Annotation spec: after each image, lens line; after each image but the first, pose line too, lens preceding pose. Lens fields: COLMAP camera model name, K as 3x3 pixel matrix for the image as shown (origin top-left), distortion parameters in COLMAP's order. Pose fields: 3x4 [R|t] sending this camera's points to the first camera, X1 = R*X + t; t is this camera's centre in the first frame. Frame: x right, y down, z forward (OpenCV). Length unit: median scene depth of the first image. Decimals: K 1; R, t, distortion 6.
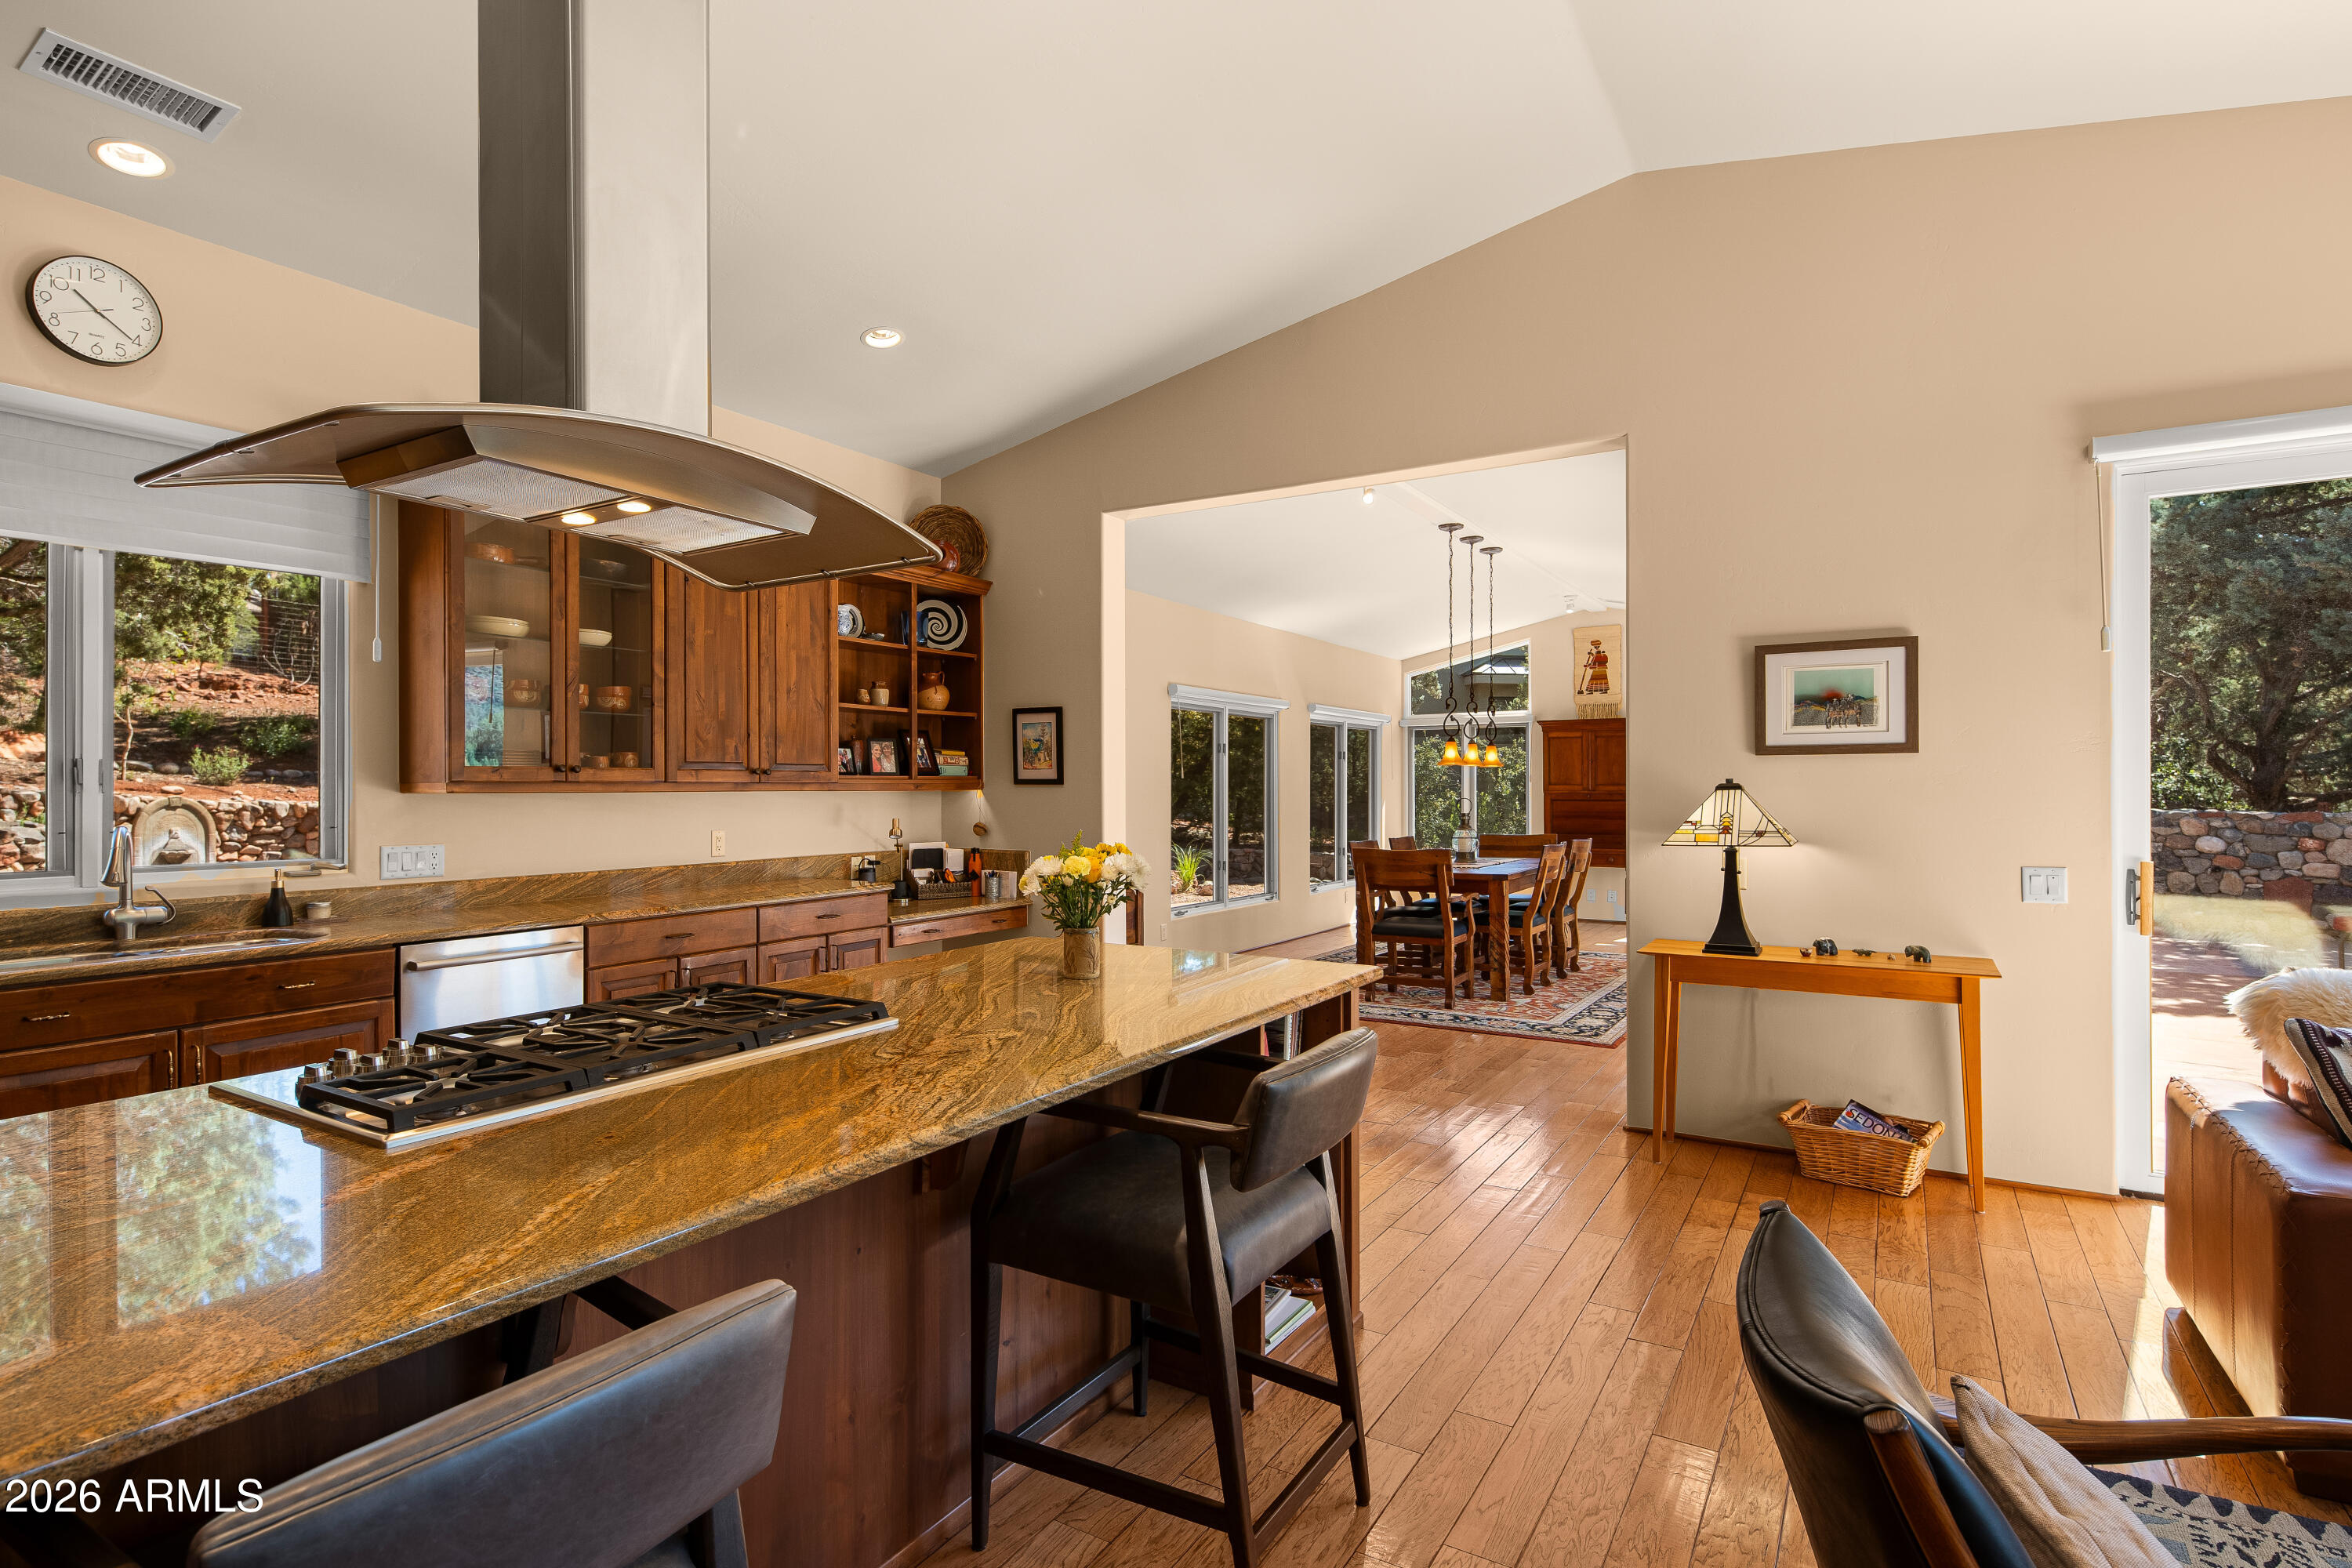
lens RADIAL K [[1194.3, 0, 1176.0], [0, 1194.3, 784.0], [0, 0, 1]] dist [0.000575, -0.000210]
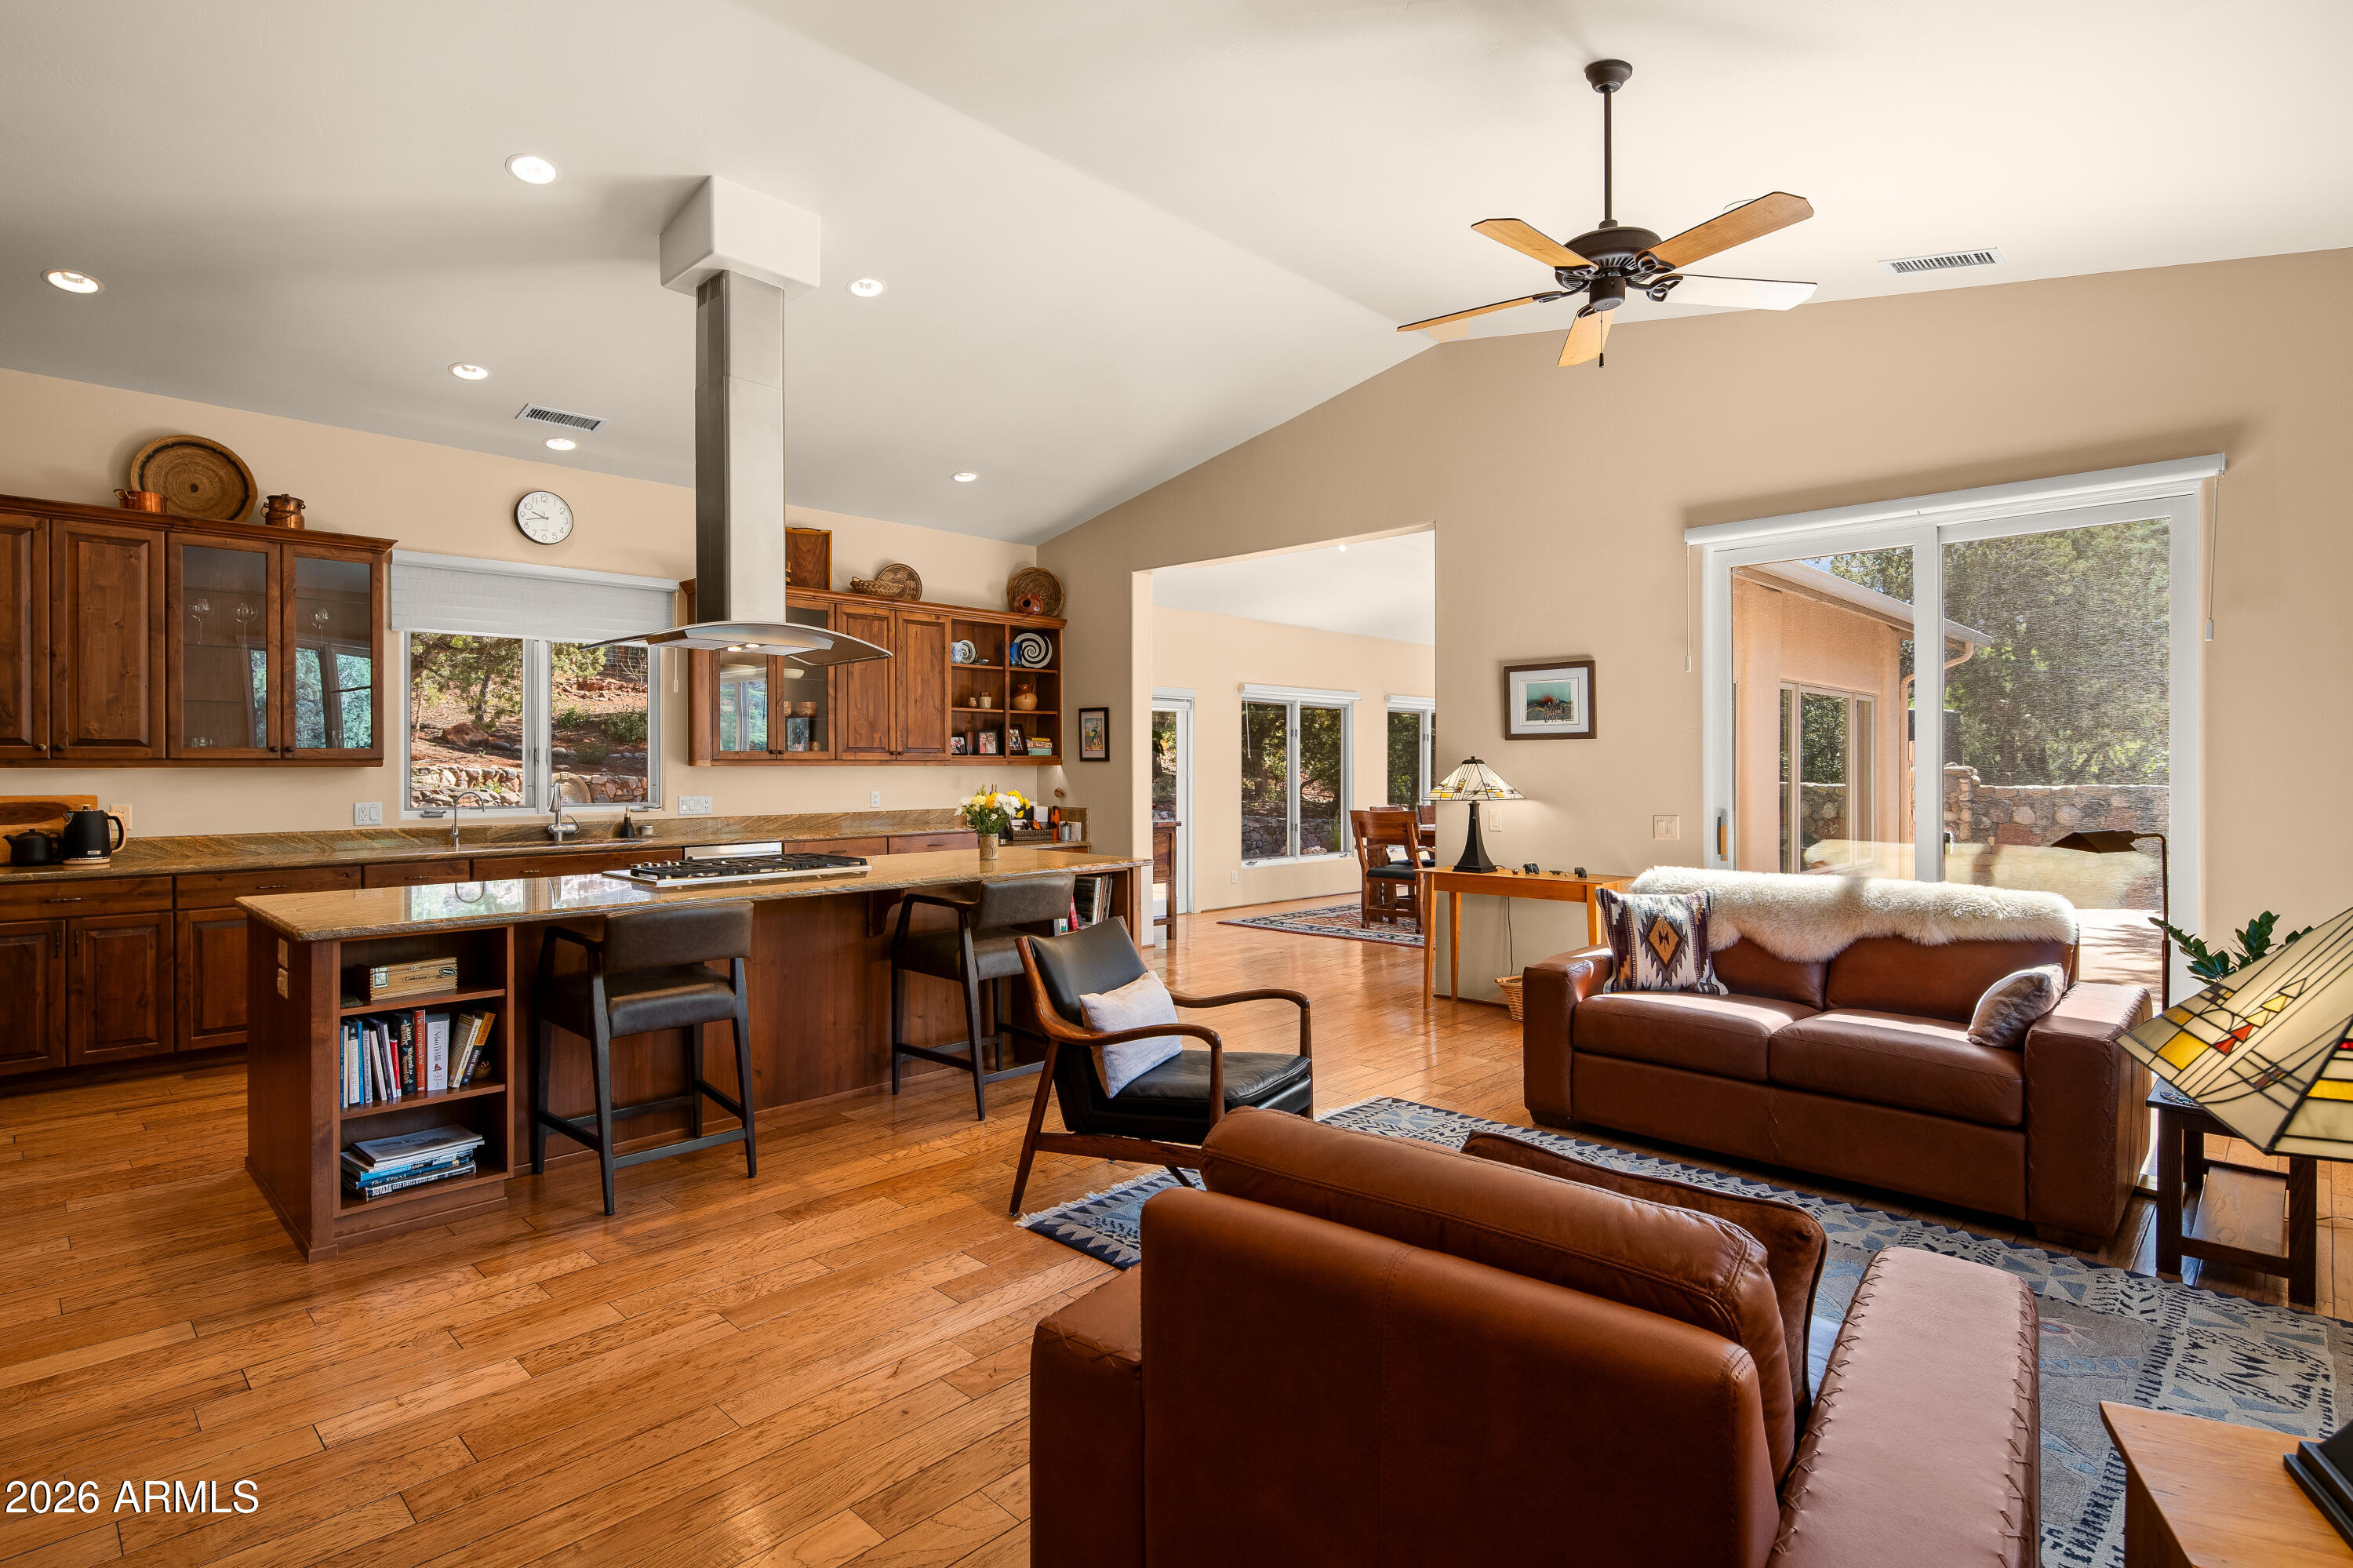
lens RADIAL K [[1189.7, 0, 1174.0], [0, 1189.7, 768.5], [0, 0, 1]] dist [0.001097, -0.002730]
pose [[0.976403, 0.000229, -0.215955, 0.321256], [0.000730, 0.999990, 0.004362, 0.003009], [0.215954, -0.004416, 0.976394, -0.418269]]
